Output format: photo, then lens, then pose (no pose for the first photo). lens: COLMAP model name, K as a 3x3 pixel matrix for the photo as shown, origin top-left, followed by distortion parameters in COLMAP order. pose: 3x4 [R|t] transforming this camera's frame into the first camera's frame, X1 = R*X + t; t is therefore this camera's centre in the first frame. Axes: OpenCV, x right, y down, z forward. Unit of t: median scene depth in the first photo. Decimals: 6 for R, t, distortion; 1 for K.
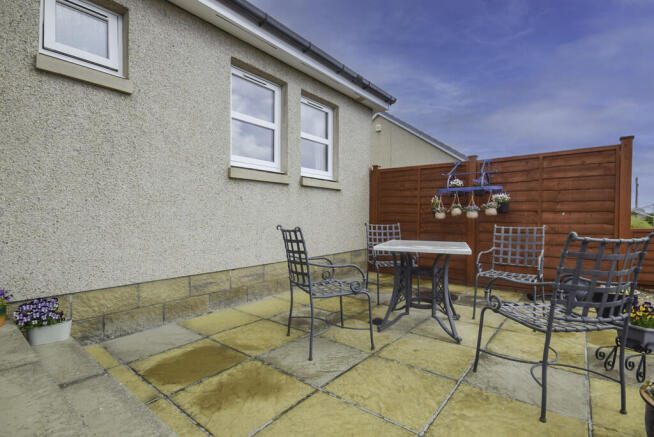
lens RADIAL K [[293.1, 0, 324.2], [0, 293.1, 215.5], [0, 0, 1]] dist [0.002978, -0.000380]
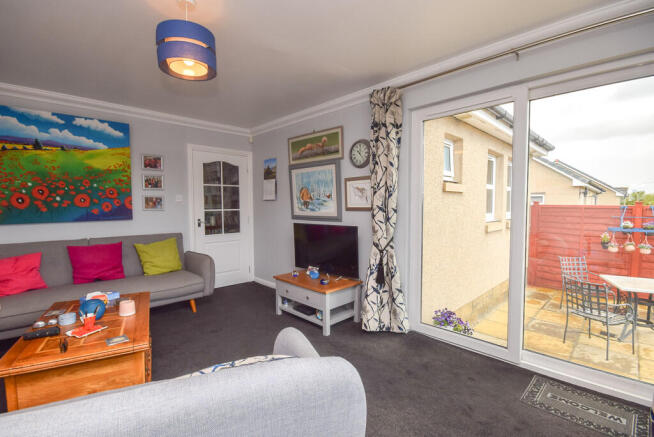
lens RADIAL K [[293.1, 0, 327.1], [0, 293.1, 213.5], [0, 0, 1]] dist [0.002978, -0.000380]
pose [[0.997178, 0.002148, -0.075045, -0.778086], [0.000285, 0.999475, 0.032388, -0.203641], [0.075075, -0.032318, 0.996654, -0.388898]]
